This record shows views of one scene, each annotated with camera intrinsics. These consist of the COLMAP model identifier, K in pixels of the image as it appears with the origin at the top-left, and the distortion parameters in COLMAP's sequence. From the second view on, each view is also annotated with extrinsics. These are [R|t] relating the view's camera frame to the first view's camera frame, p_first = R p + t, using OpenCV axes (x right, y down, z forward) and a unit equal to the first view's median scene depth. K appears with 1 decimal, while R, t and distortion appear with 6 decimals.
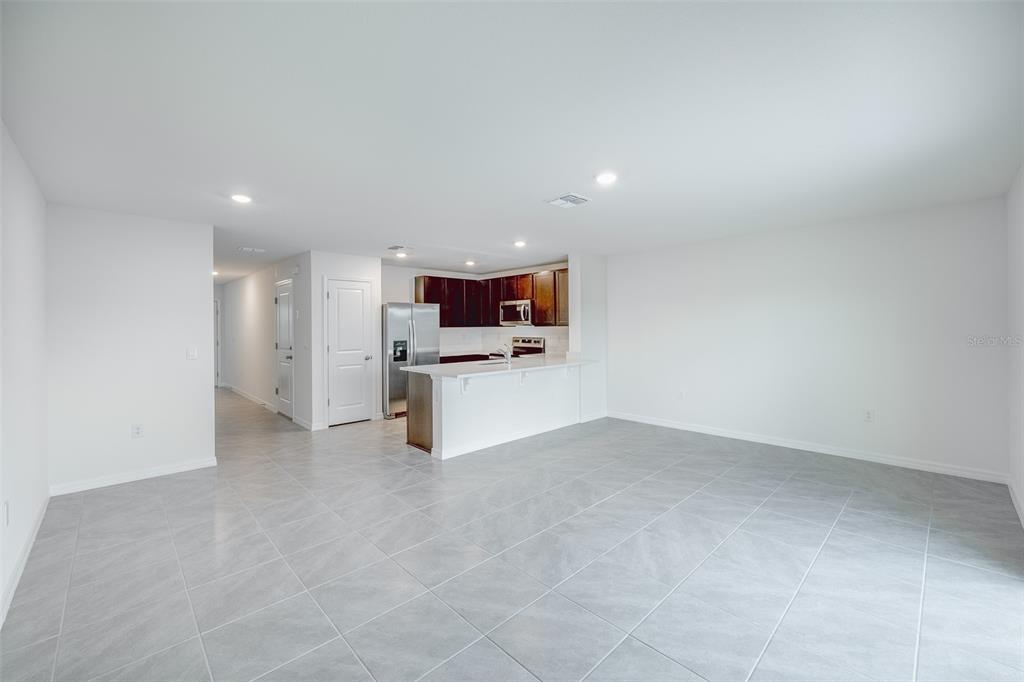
lens RADIAL K [[411.6, 0, 517.9], [0, 411.6, 330.8], [0, 0, 1]] dist [-0.000017, 0.000072]
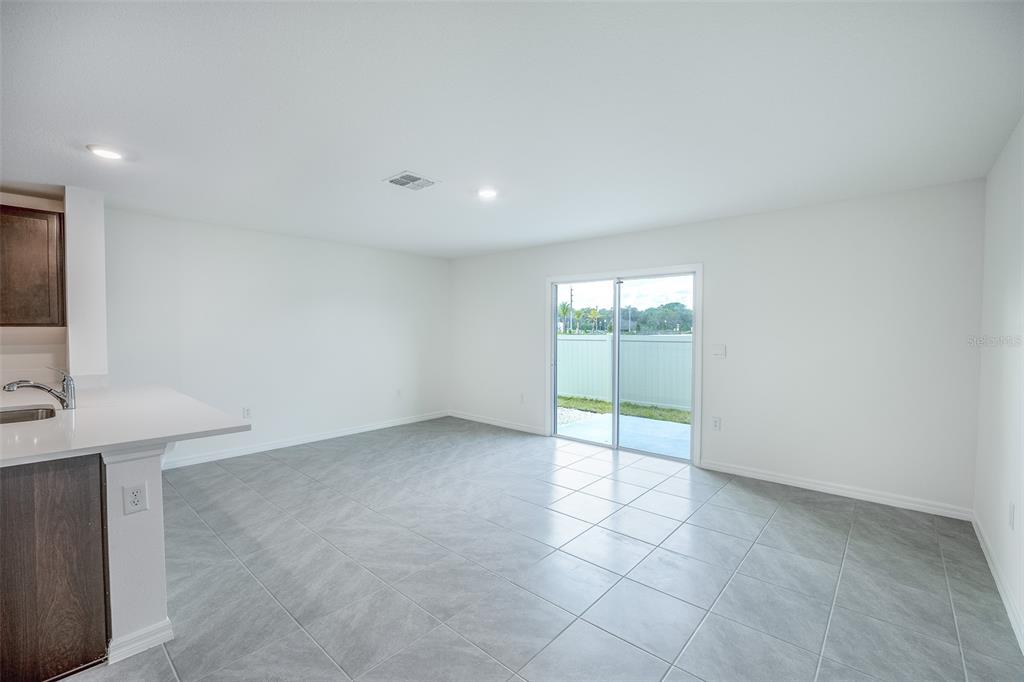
lens RADIAL K [[437.4, 0, 520.7], [0, 437.4, 340.7], [0, 0, 1]] dist [-0.014253, -0.000314]
pose [[-0.075809, -0.018293, 0.996955, -0.667668], [0.009183, 0.999776, 0.019043, 0.002534], [-0.997080, 0.010599, -0.075624, 0.694758]]
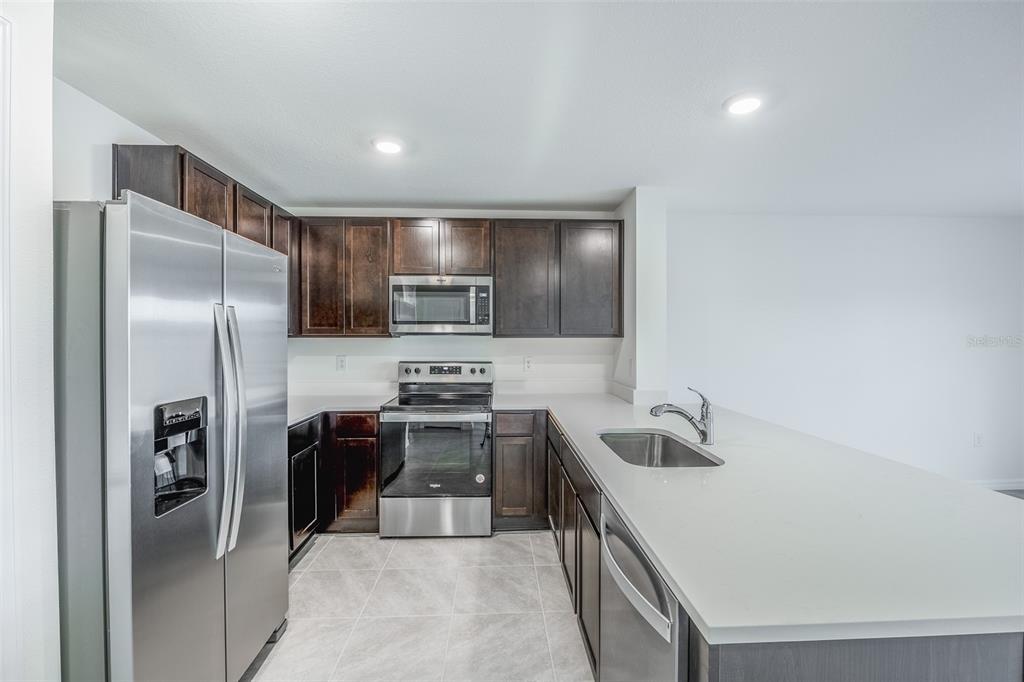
lens RADIAL K [[437.4, 0, 513.0], [0, 437.4, 341.2], [0, 0, 1]] dist [-0.014253, -0.000314]
pose [[0.668838, 0.000582, 0.743408, -0.512848], [0.004893, 0.999975, -0.005185, -0.006133], [-0.743392, 0.007105, 0.668818, 1.119257]]
